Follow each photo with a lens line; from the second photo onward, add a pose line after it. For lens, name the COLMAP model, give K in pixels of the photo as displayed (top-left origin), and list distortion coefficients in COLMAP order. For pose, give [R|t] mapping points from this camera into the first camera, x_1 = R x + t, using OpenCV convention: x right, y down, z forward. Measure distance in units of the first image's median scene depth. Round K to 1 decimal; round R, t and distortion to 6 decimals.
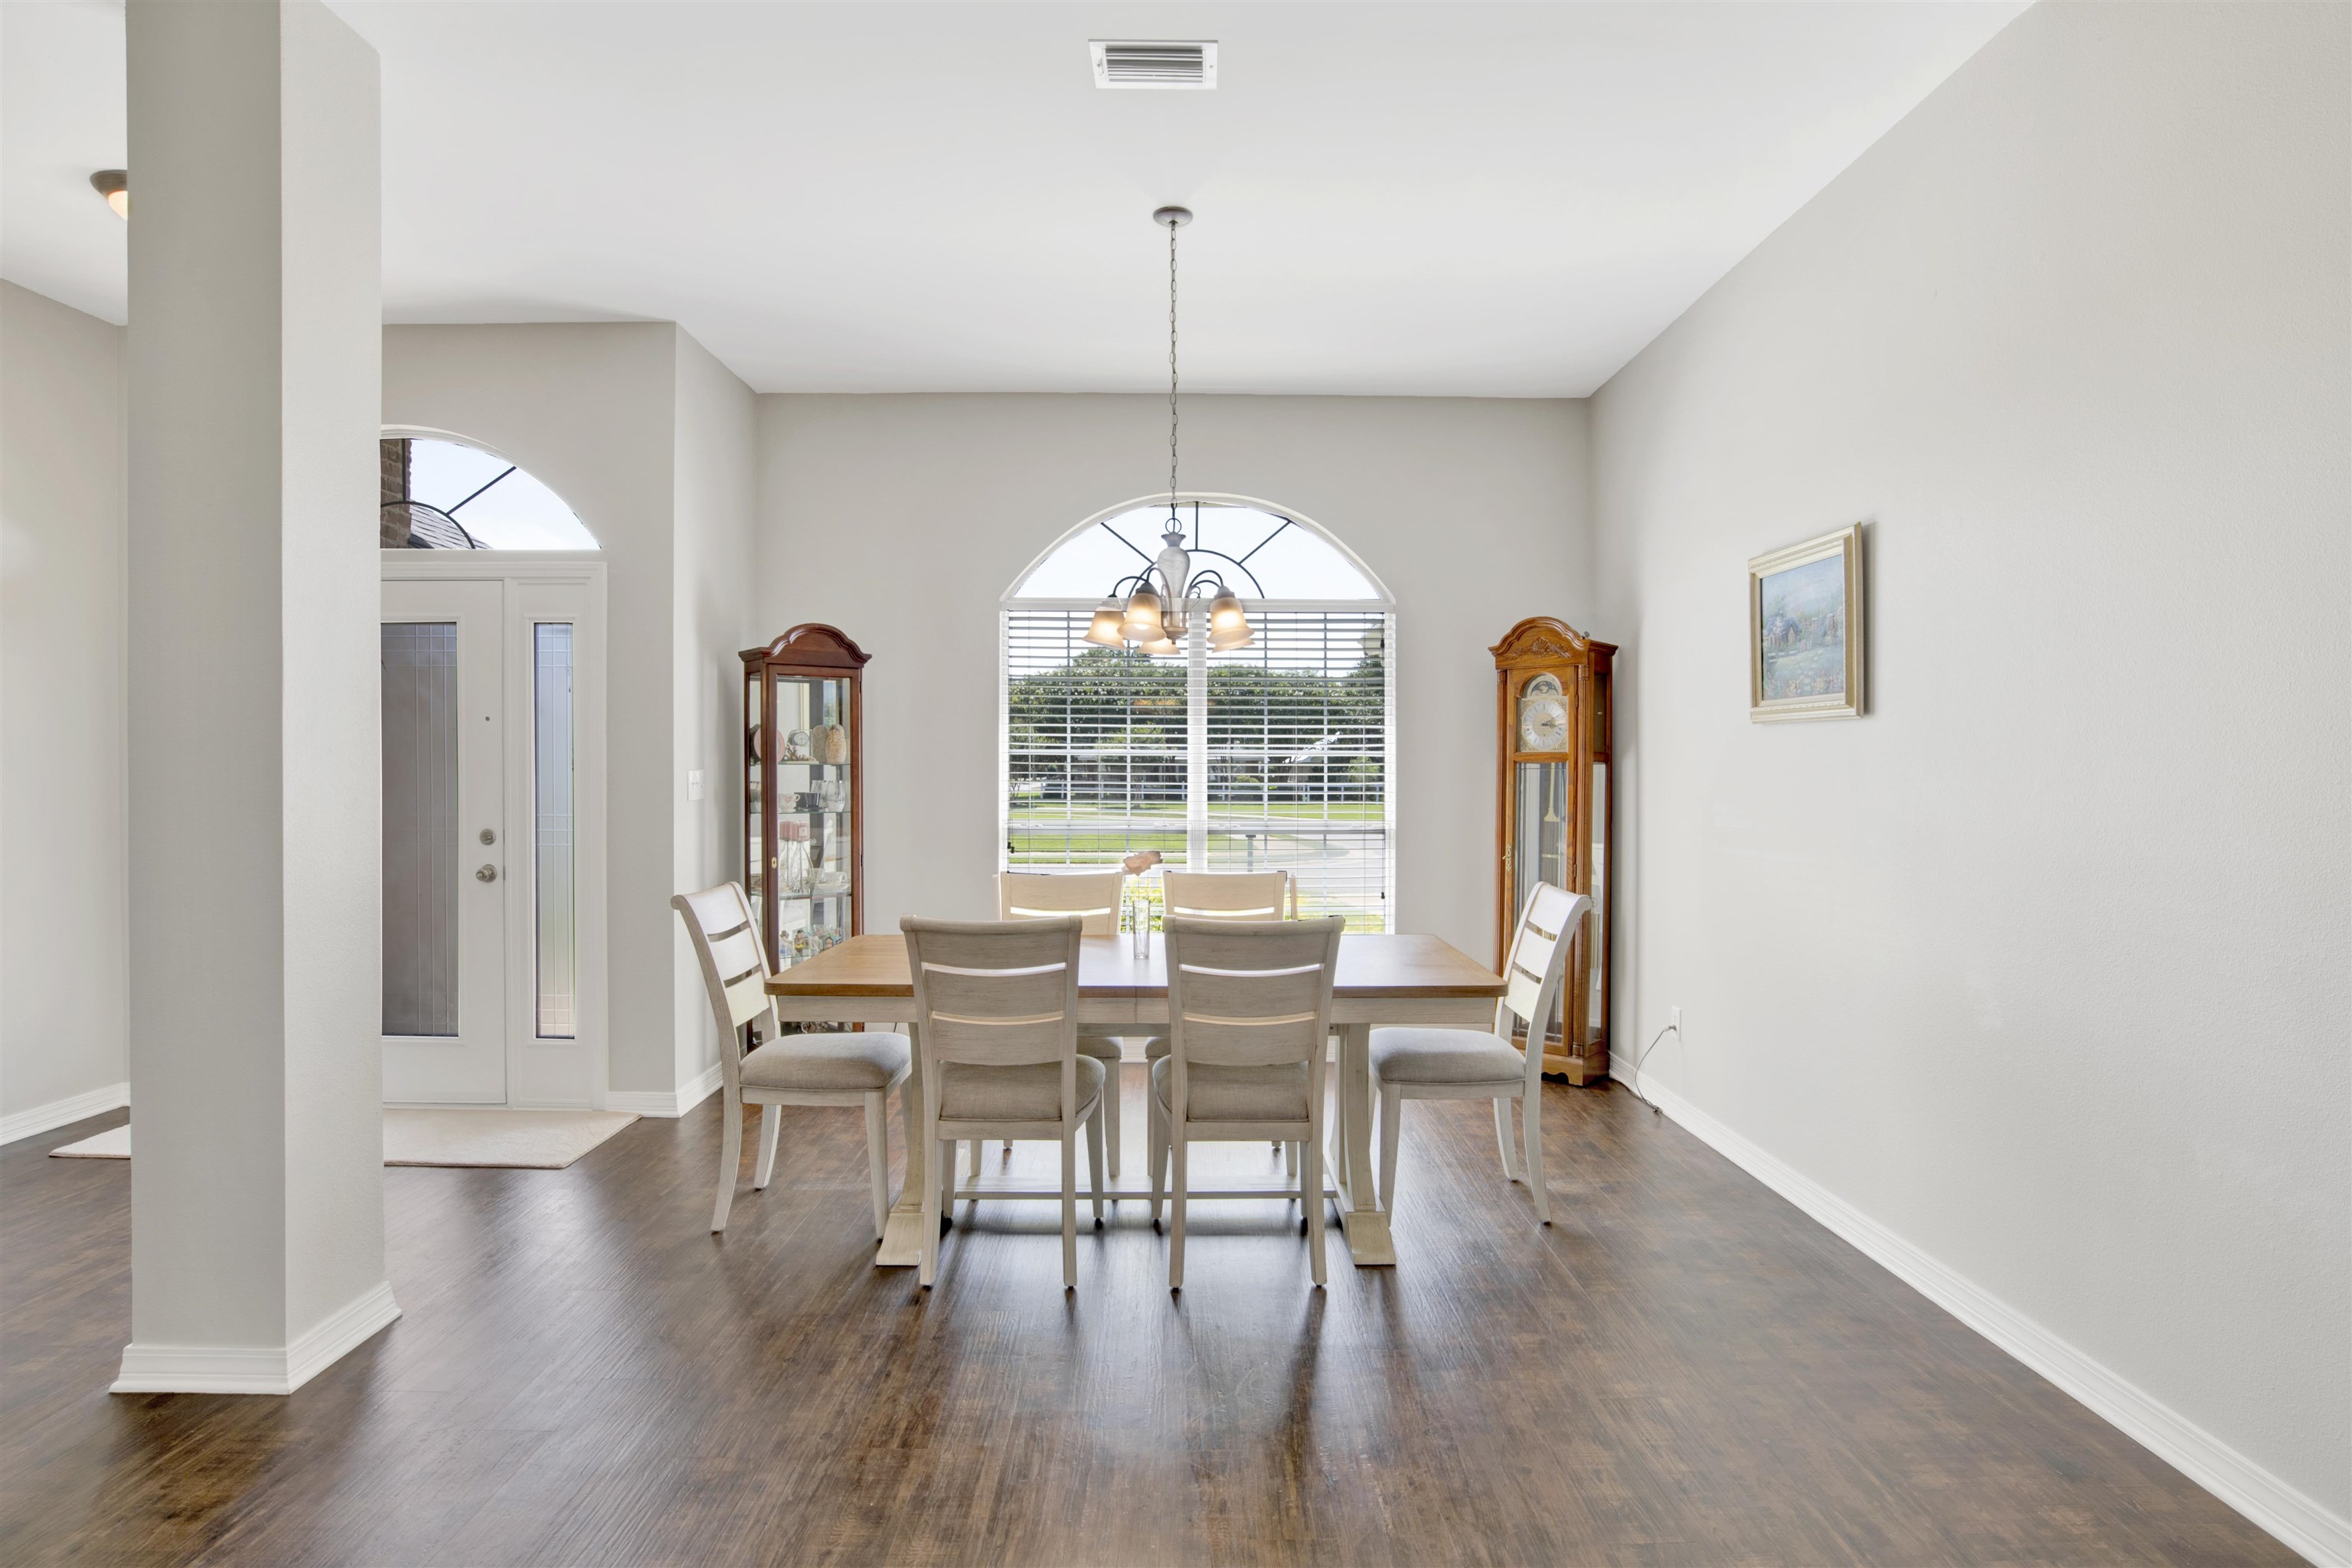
lens RADIAL K [[1218.1, 0, 1179.2], [0, 1218.1, 778.8], [0, 0, 1]] dist [-0.049900, 0.005038]
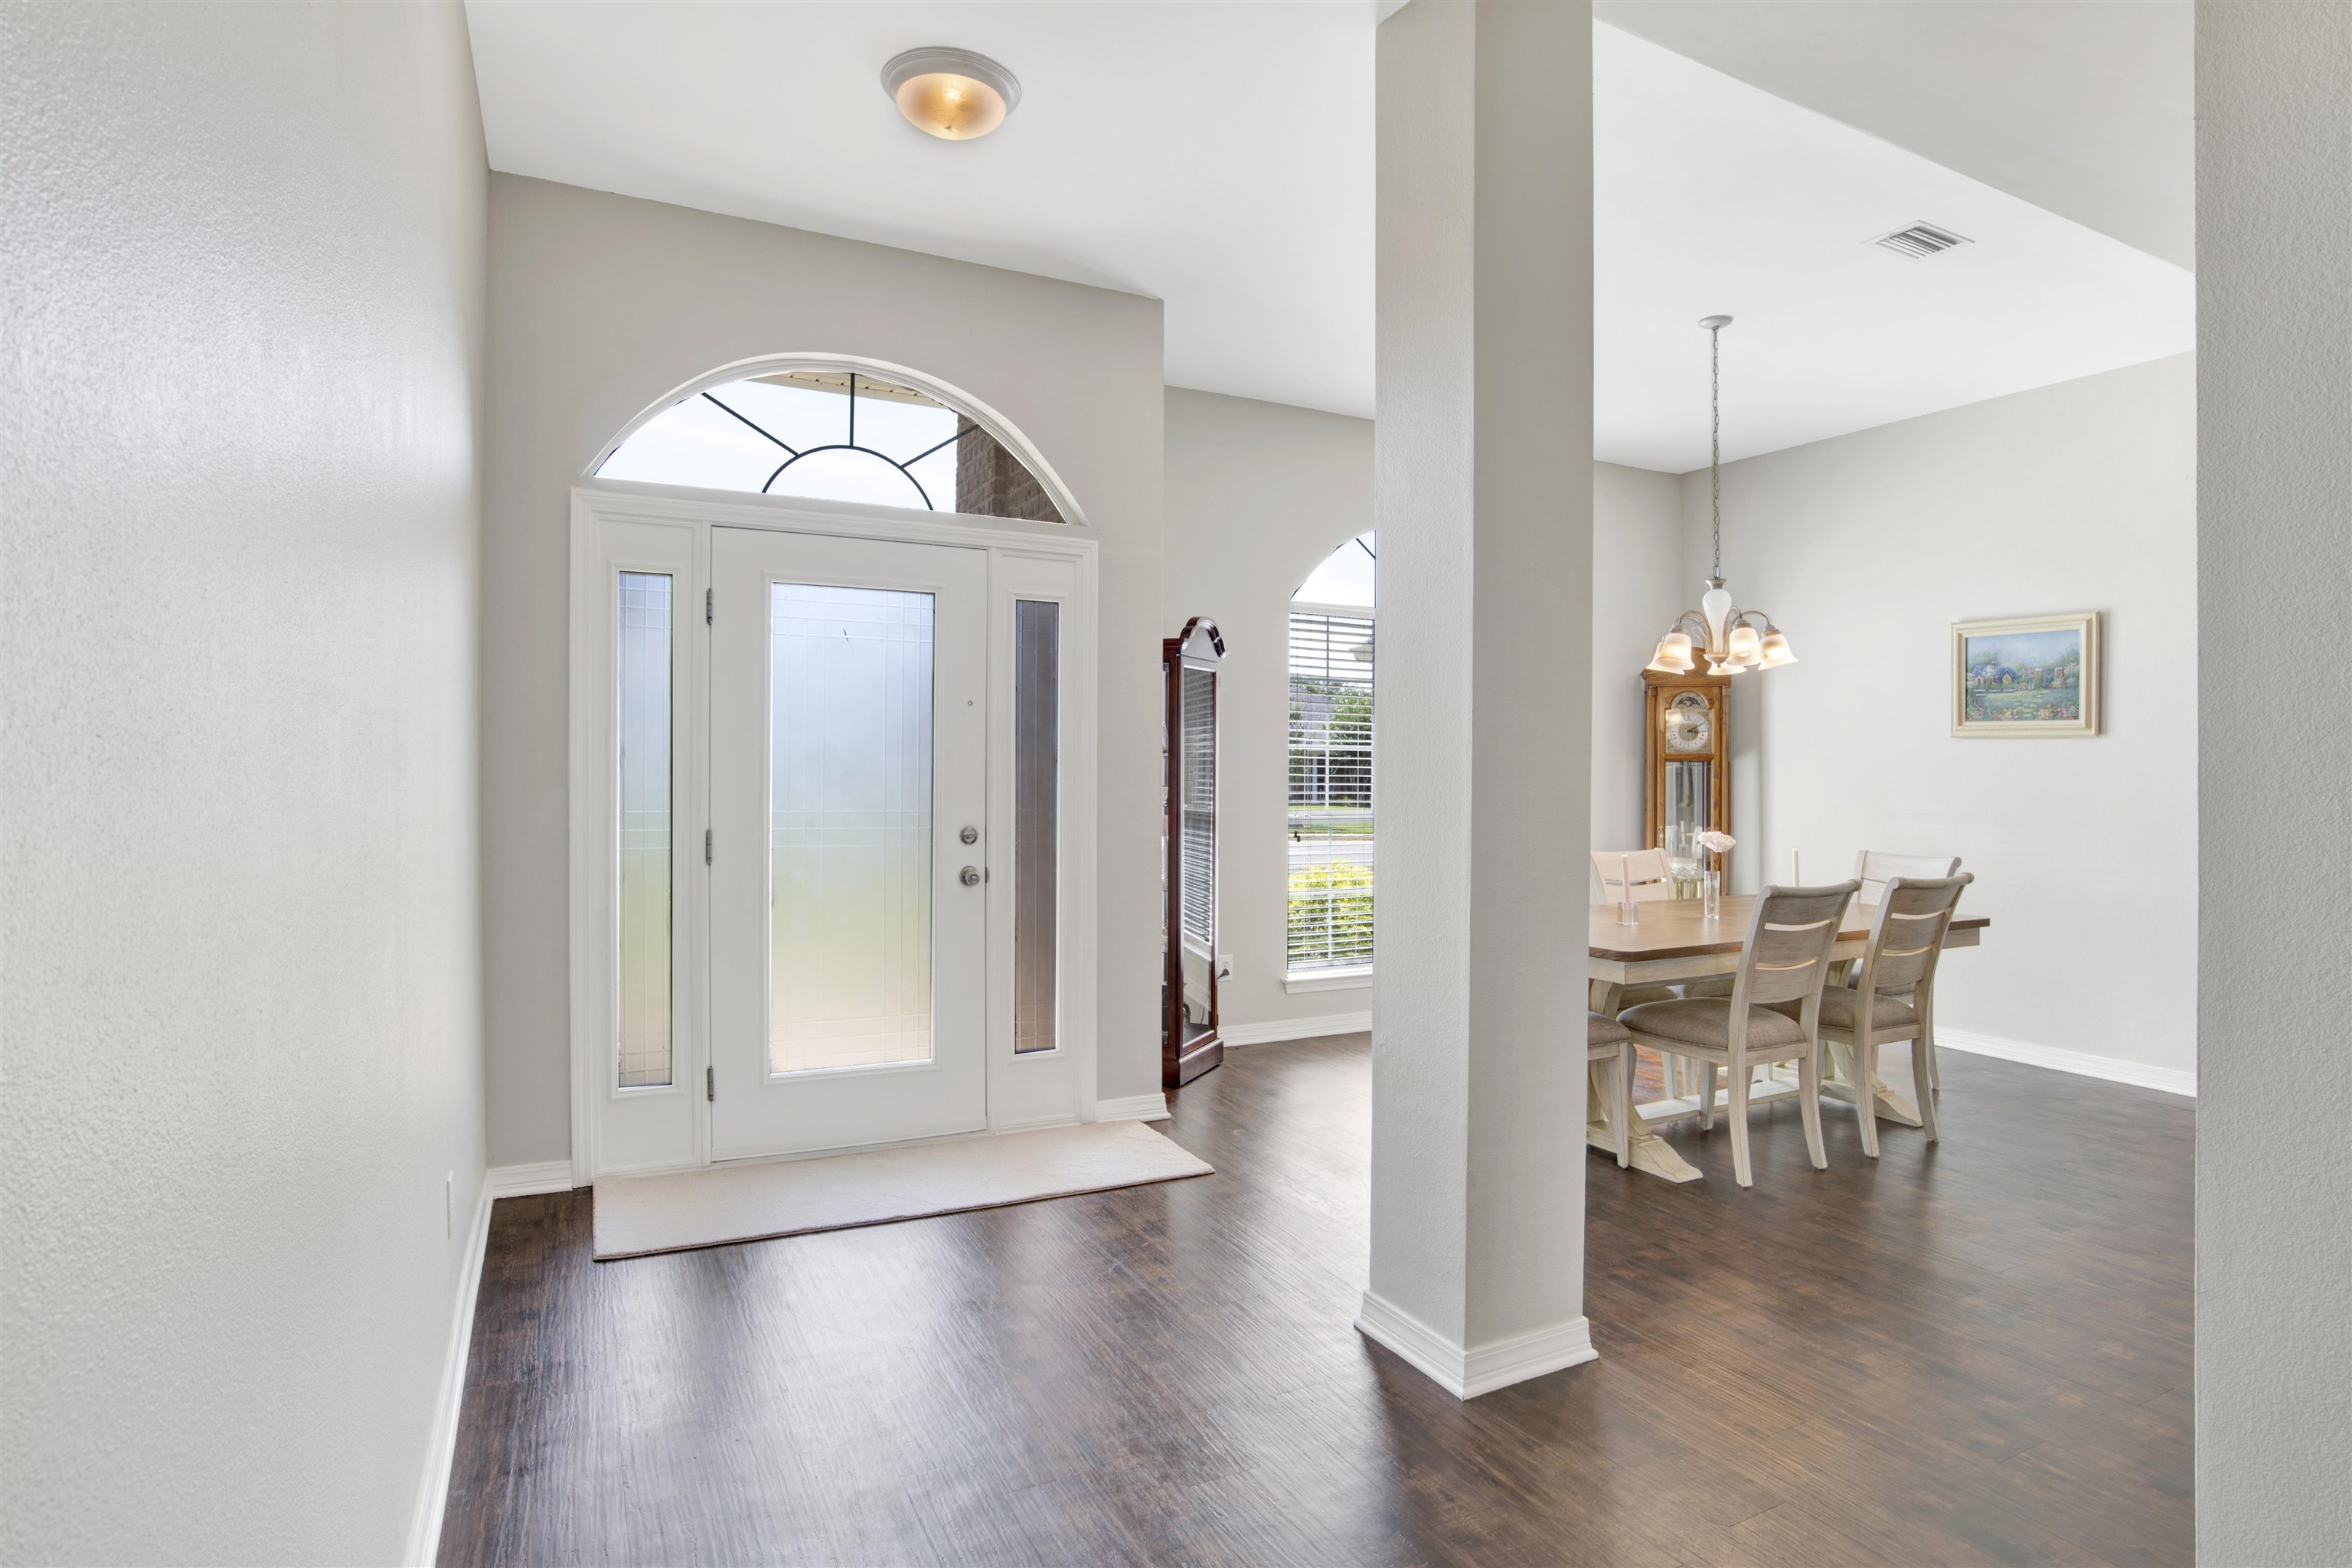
lens RADIAL K [[1218.1, 0, 1187.3], [0, 1218.1, 781.4], [0, 0, 1]] dist [-0.049900, 0.005038]
pose [[0.887932, -0.000465, 0.459974, -0.770273], [-0.004800, 0.999936, 0.010276, -0.001729], [-0.459949, -0.011332, 0.887873, 0.109387]]
